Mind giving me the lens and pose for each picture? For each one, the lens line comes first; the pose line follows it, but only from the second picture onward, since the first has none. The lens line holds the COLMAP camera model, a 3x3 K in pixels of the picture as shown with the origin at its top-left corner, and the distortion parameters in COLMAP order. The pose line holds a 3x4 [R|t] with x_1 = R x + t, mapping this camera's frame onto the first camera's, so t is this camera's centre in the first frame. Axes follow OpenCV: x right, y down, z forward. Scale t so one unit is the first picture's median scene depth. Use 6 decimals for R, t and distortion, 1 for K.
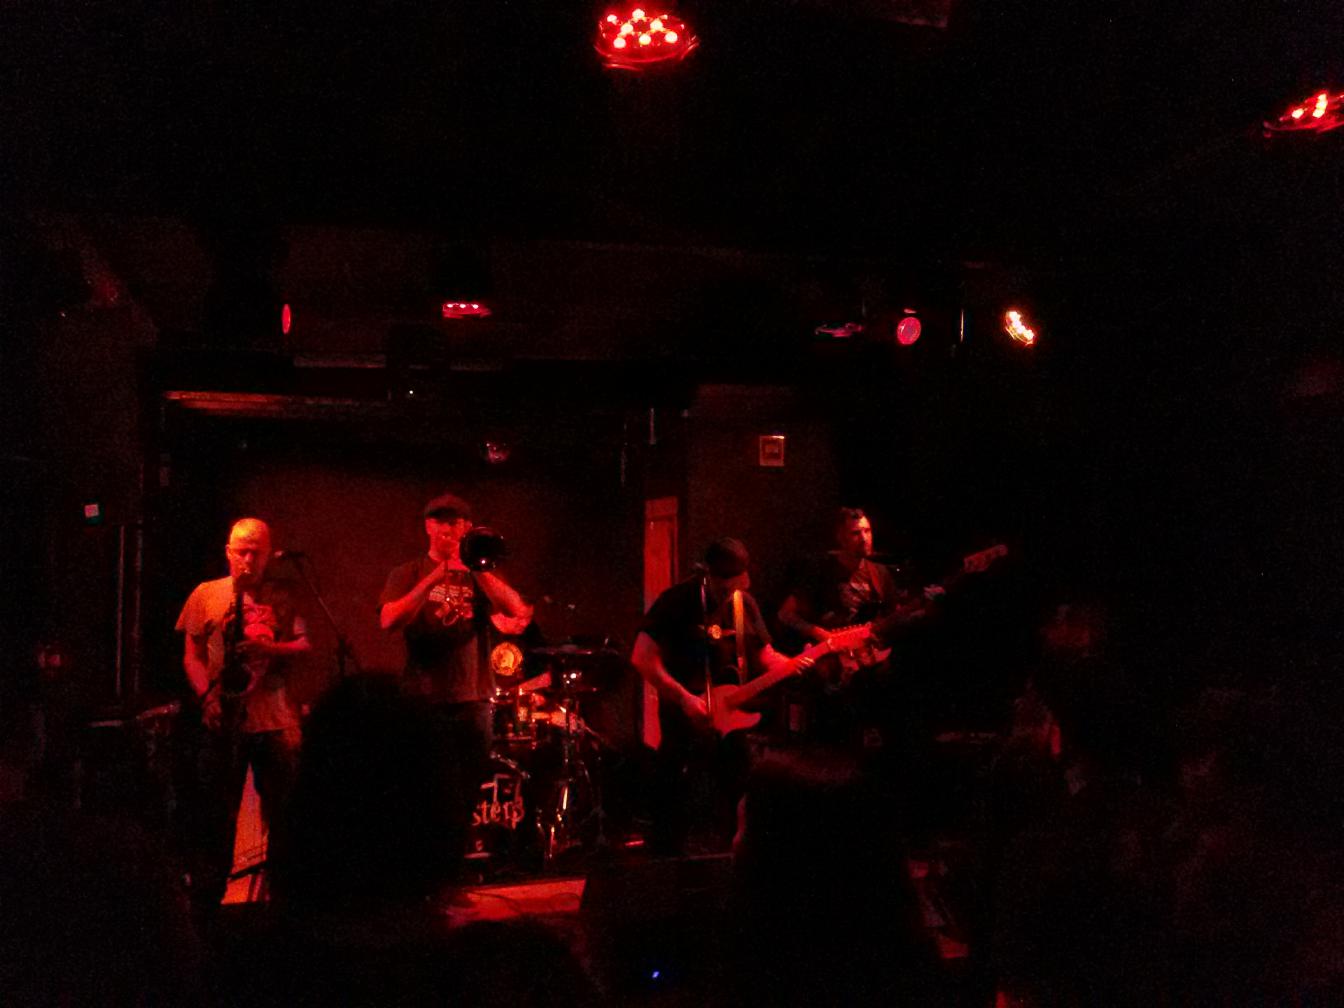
lens RADIAL K [[1122.2, 0, 722.6], [0, 1122.2, 507.0], [0, 0, 1]] dist [-0.001919, -0.010440]
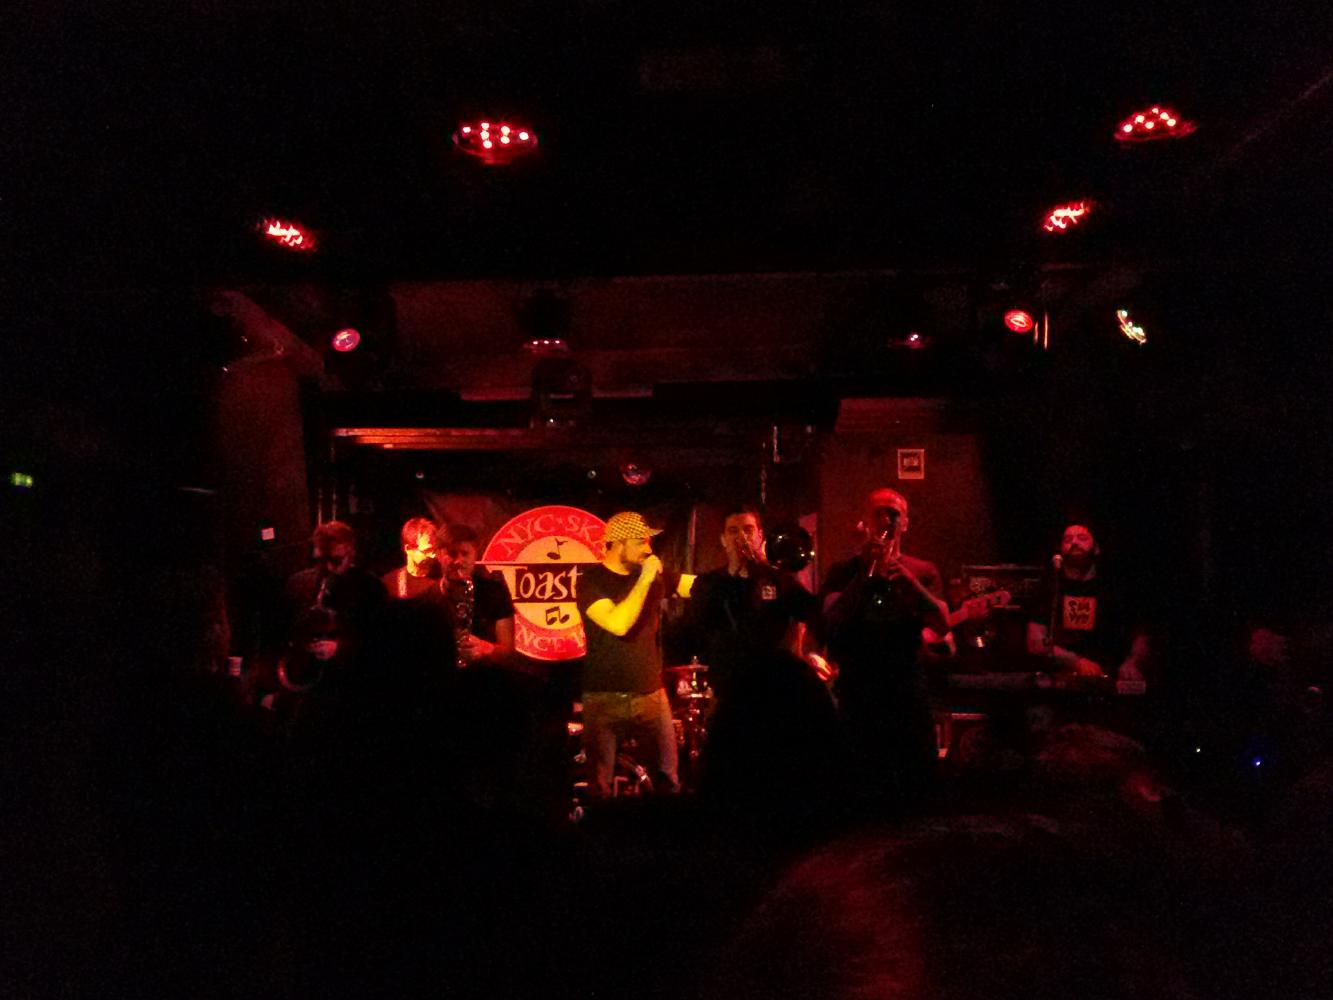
lens RADIAL K [[1212.9, 0, 694.6], [0, 1212.9, 499.0], [0, 0, 1]] dist [0.002243, -0.019282]
pose [[0.964307, -0.026026, -0.263504, 0.166445], [0.018570, 0.999355, -0.030745, 0.011614], [0.264134, 0.024755, 0.964168, -0.086593]]
